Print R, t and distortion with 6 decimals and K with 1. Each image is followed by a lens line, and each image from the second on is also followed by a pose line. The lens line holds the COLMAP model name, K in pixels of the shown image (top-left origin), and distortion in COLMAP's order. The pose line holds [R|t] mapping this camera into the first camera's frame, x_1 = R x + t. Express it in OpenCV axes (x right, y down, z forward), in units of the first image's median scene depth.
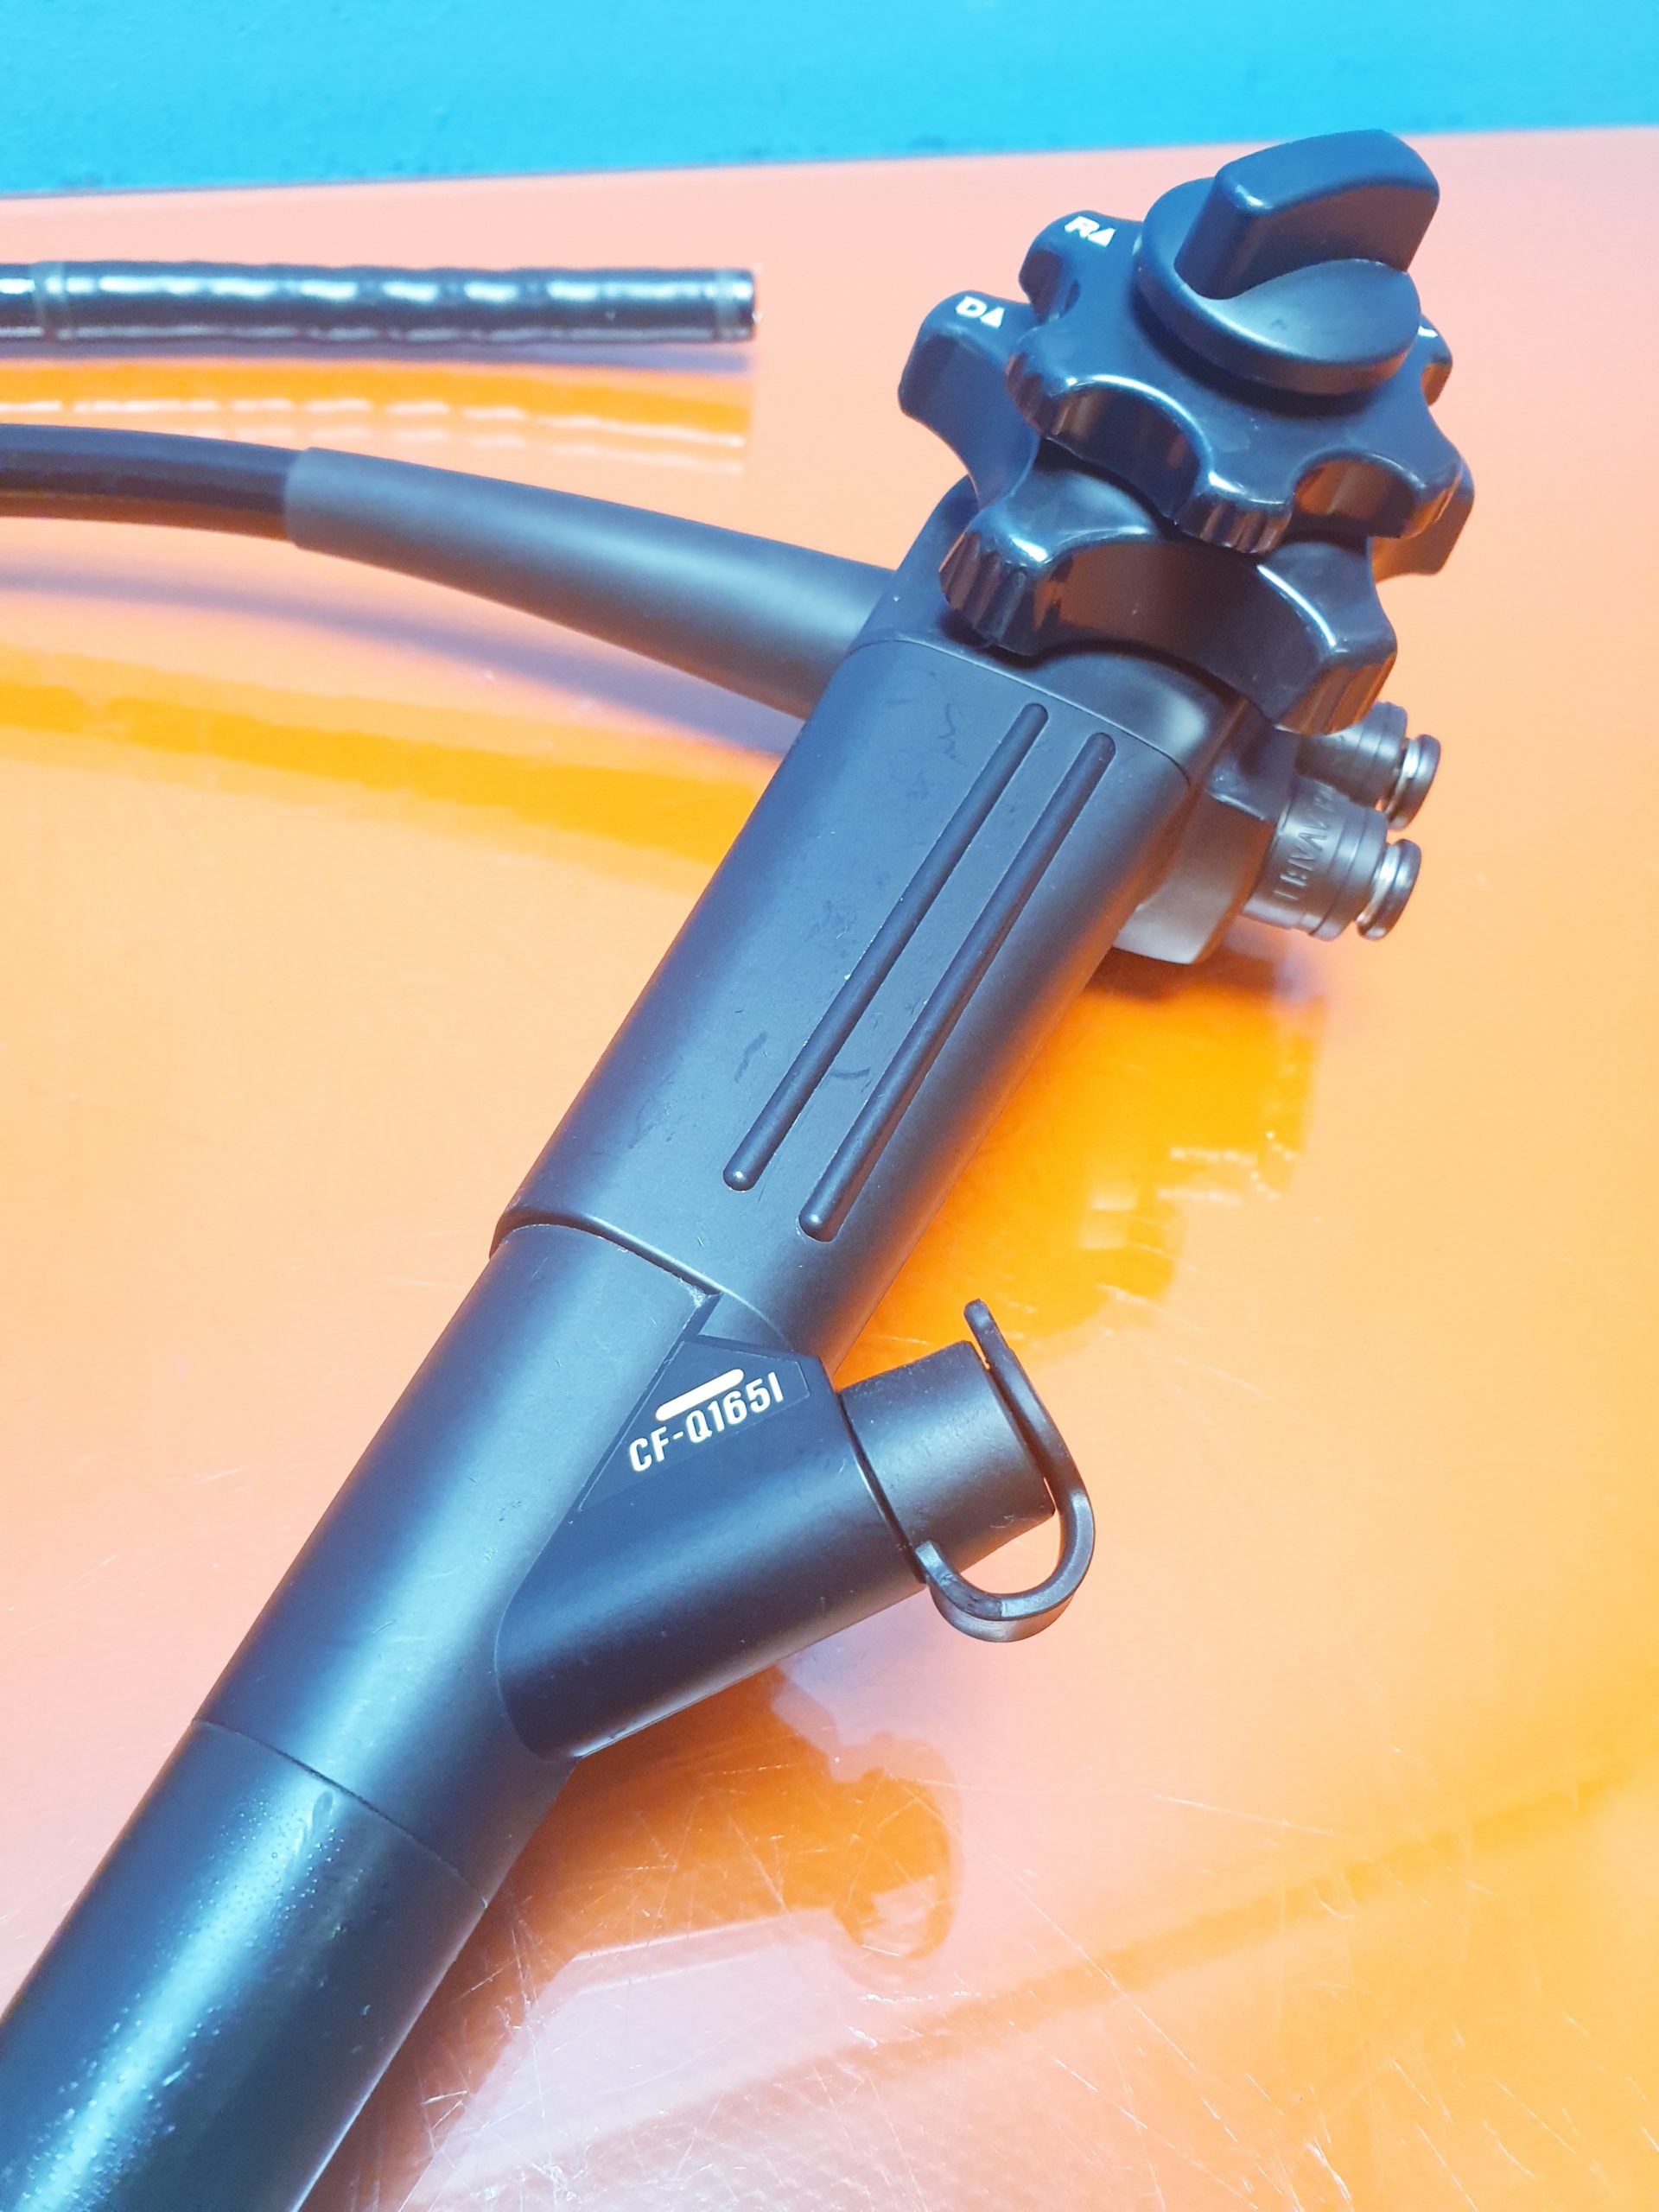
lens RADIAL K [[1871.8, 0, 829.5], [0, 1871.8, 1106.0], [0, 0, 1]] dist [-0.064320, 0.169117]
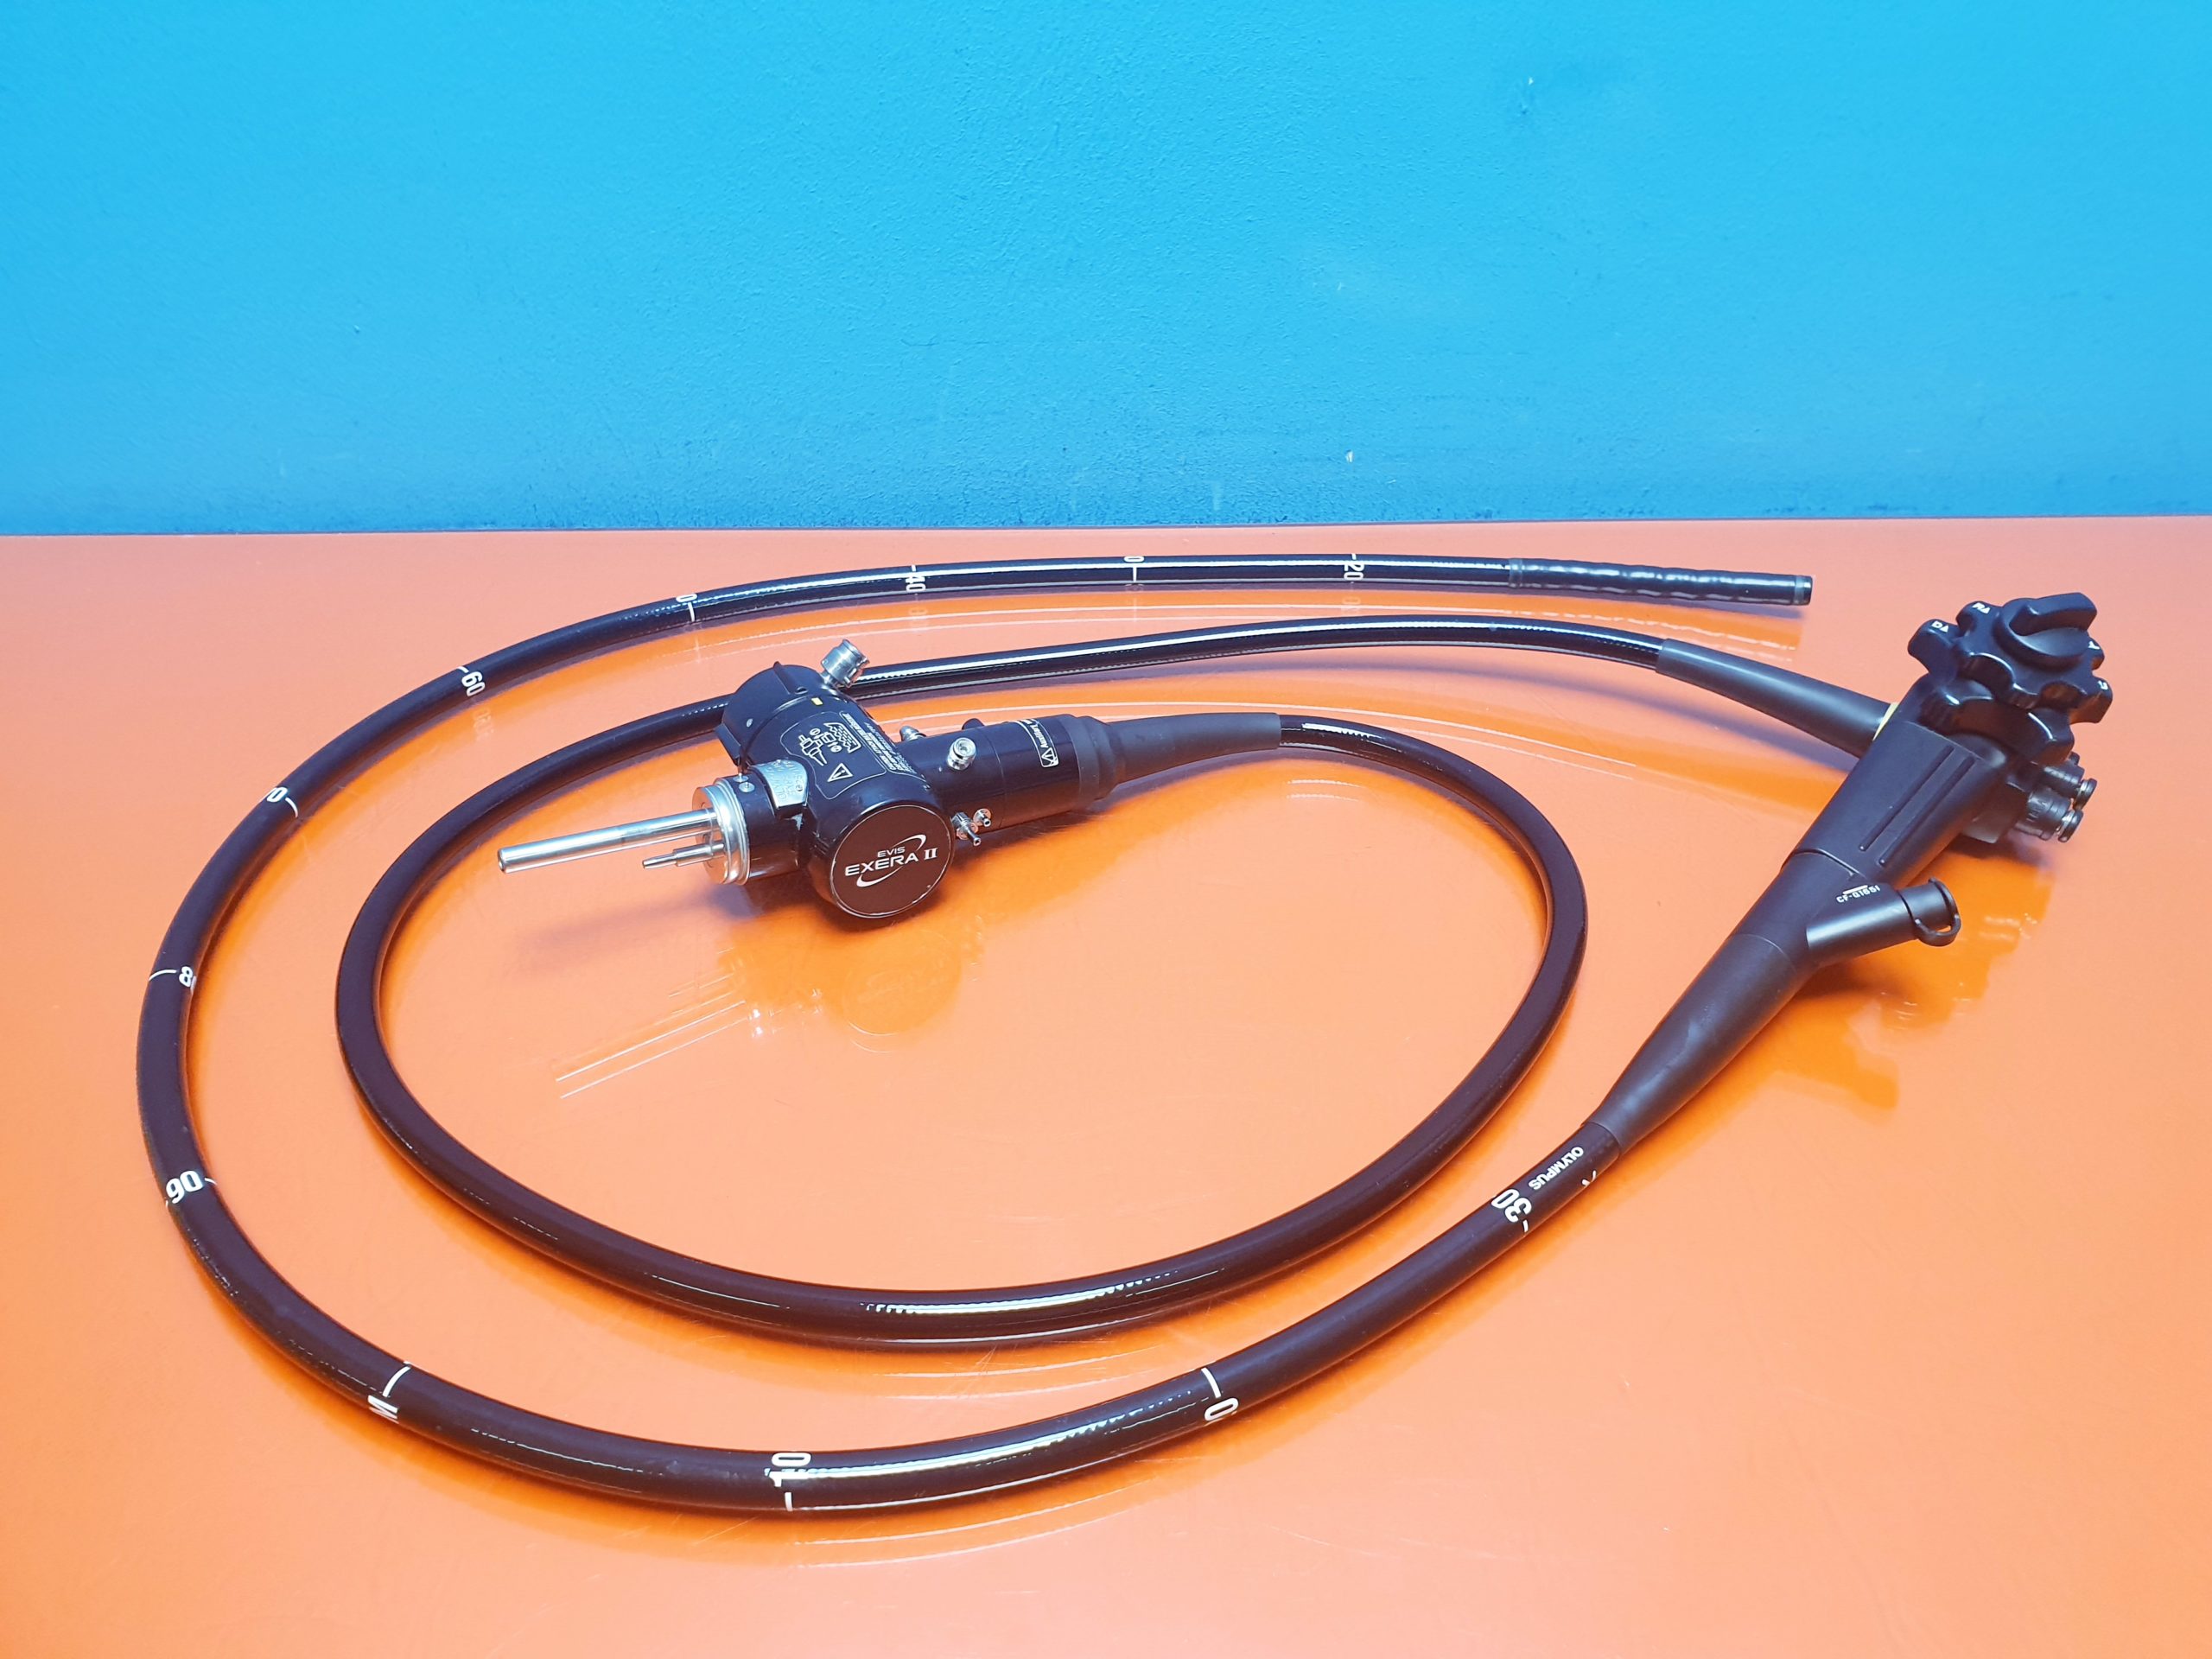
lens RADIAL K [[1871.8, 0, 1107.9], [0, 1871.8, 866.5], [0, 0, 1]] dist [-0.064320, 0.169117]
pose [[0.959546, 0.126494, -0.251536, -0.437434], [-0.171723, 0.970918, -0.166821, 0.750689], [0.223119, 0.203267, 0.953363, -2.284939]]
